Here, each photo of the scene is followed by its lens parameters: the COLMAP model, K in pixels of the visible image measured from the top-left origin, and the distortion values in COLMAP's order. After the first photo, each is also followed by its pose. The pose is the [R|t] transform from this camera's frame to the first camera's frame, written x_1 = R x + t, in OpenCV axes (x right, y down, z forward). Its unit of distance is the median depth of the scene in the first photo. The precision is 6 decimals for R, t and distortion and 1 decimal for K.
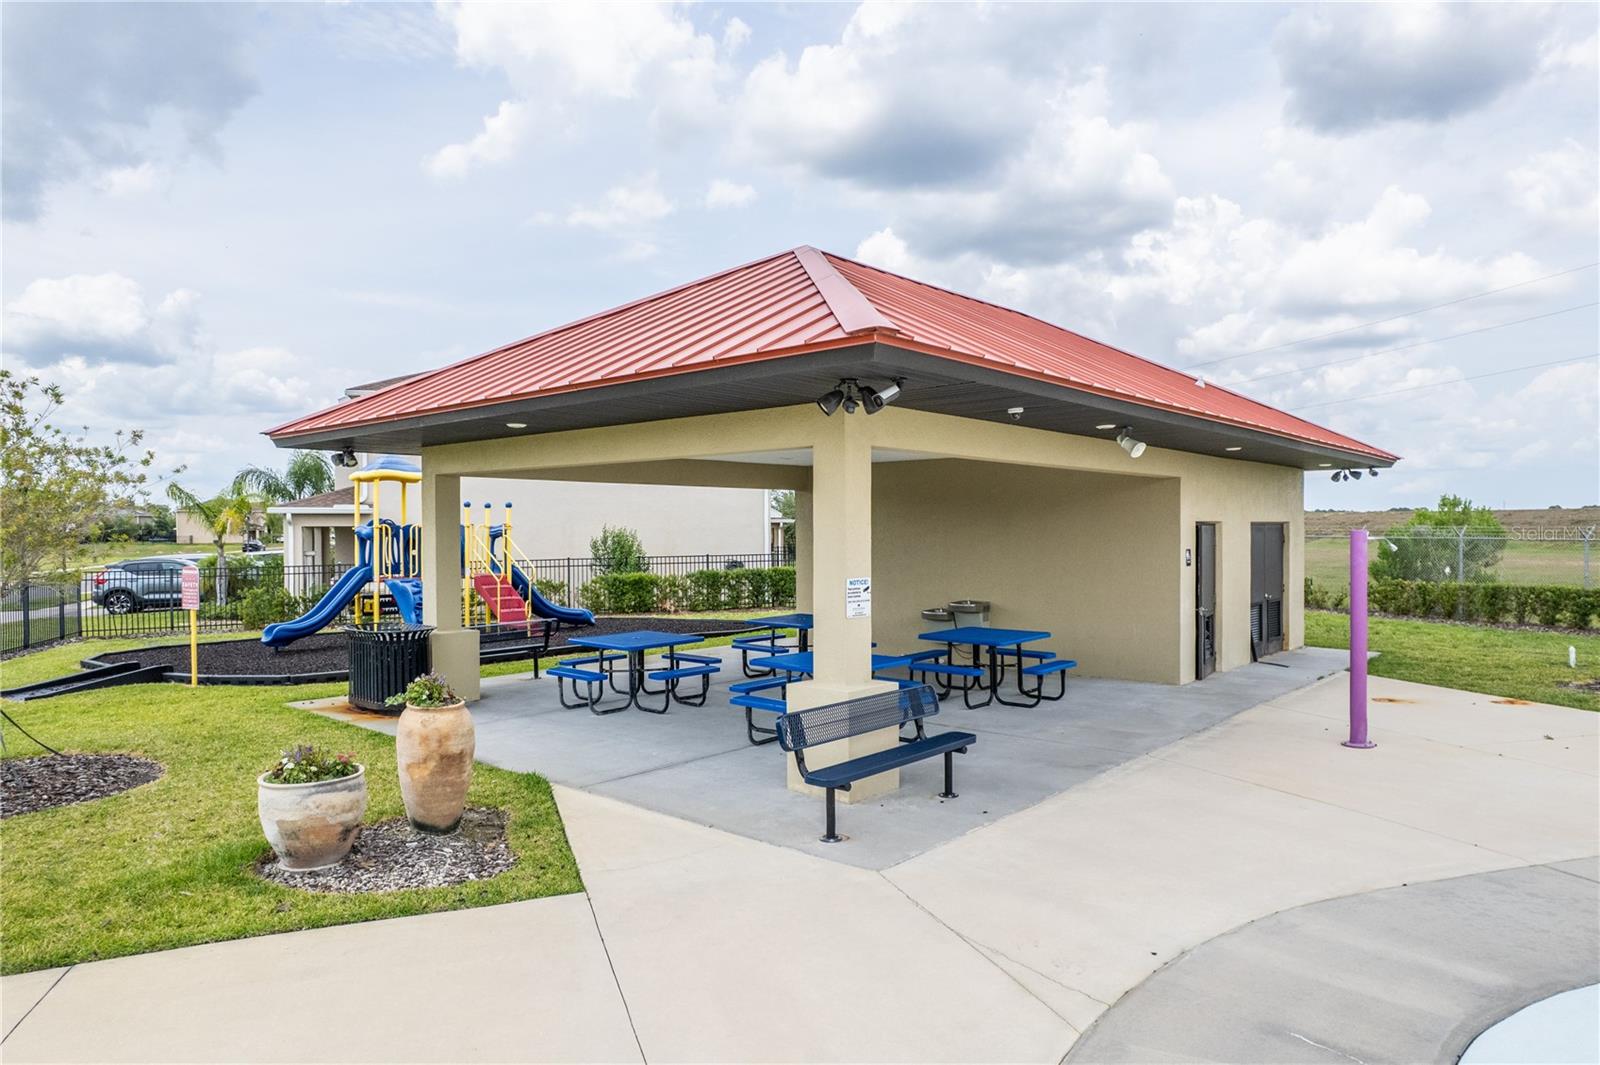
lens RADIAL K [[1023.5, 0, 800.0], [0, 1023.5, 532.5], [0, 0, 1]] dist [-0.090897, 0.086566]
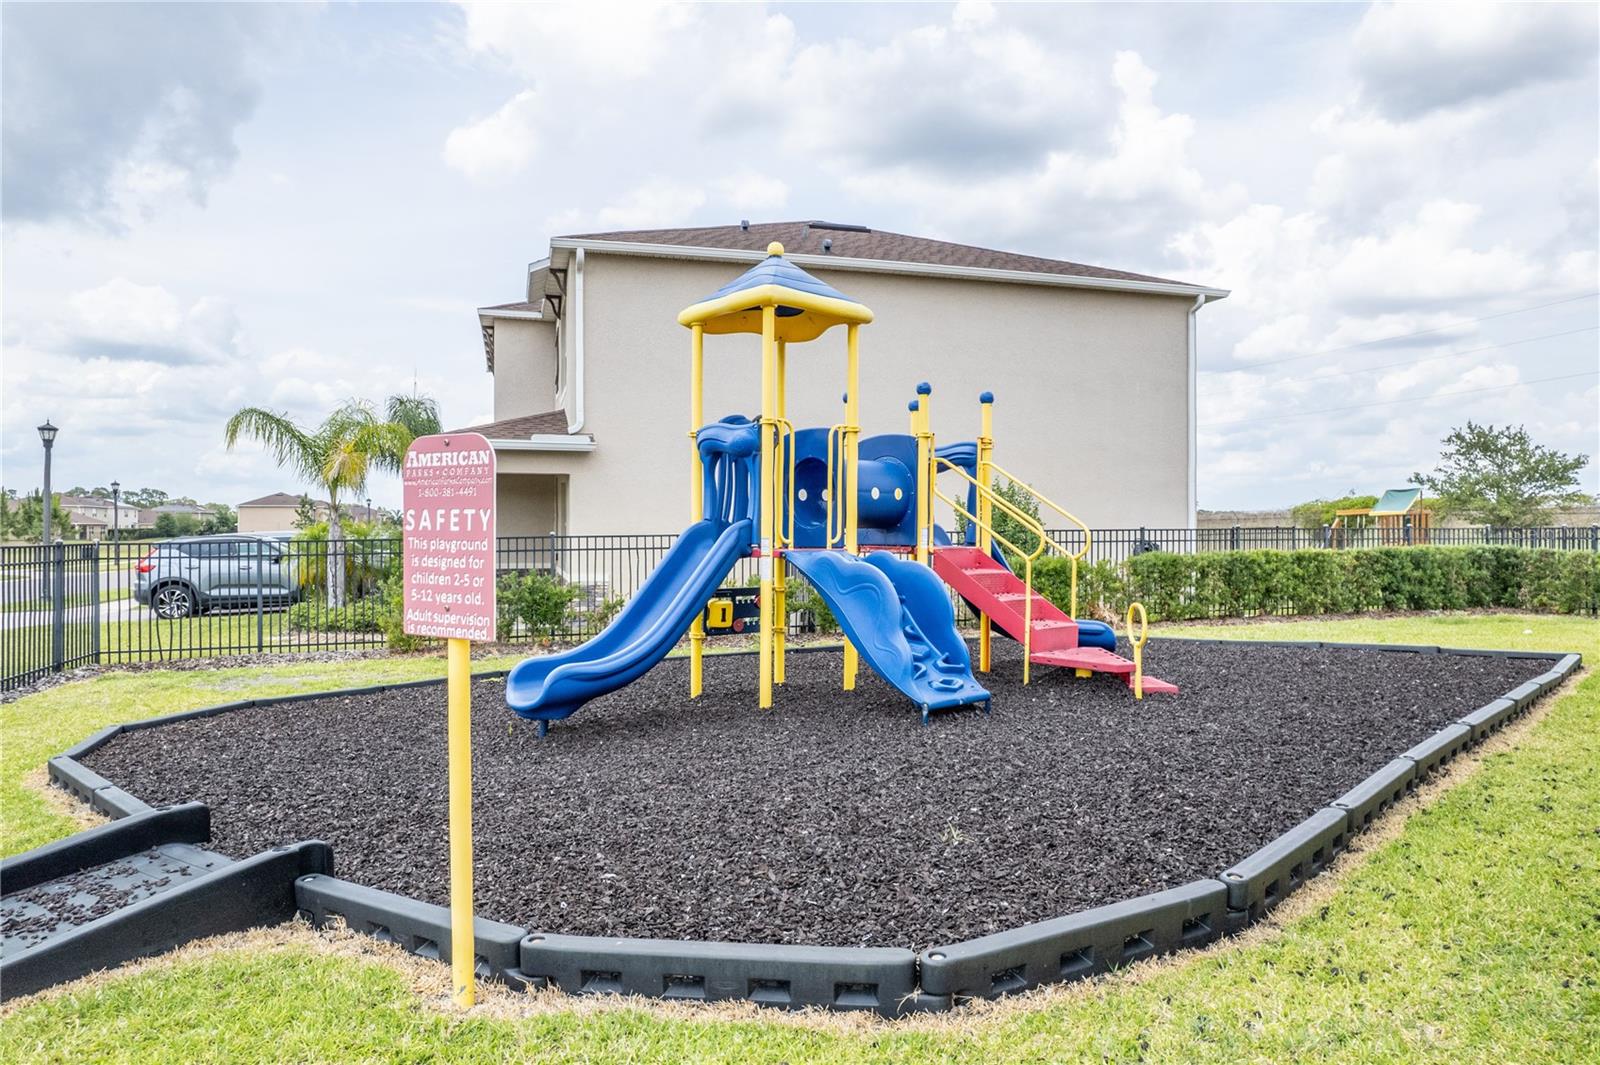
lens RADIAL K [[1023.5, 0, 800.0], [0, 1023.5, 532.5], [0, 0, 1]] dist [-0.090897, 0.086566]
pose [[0.998993, 0.004046, -0.044682, -0.287722], [-0.004134, 0.999990, -0.001873, 0.029890], [0.044674, 0.002056, 0.999000, 0.433533]]
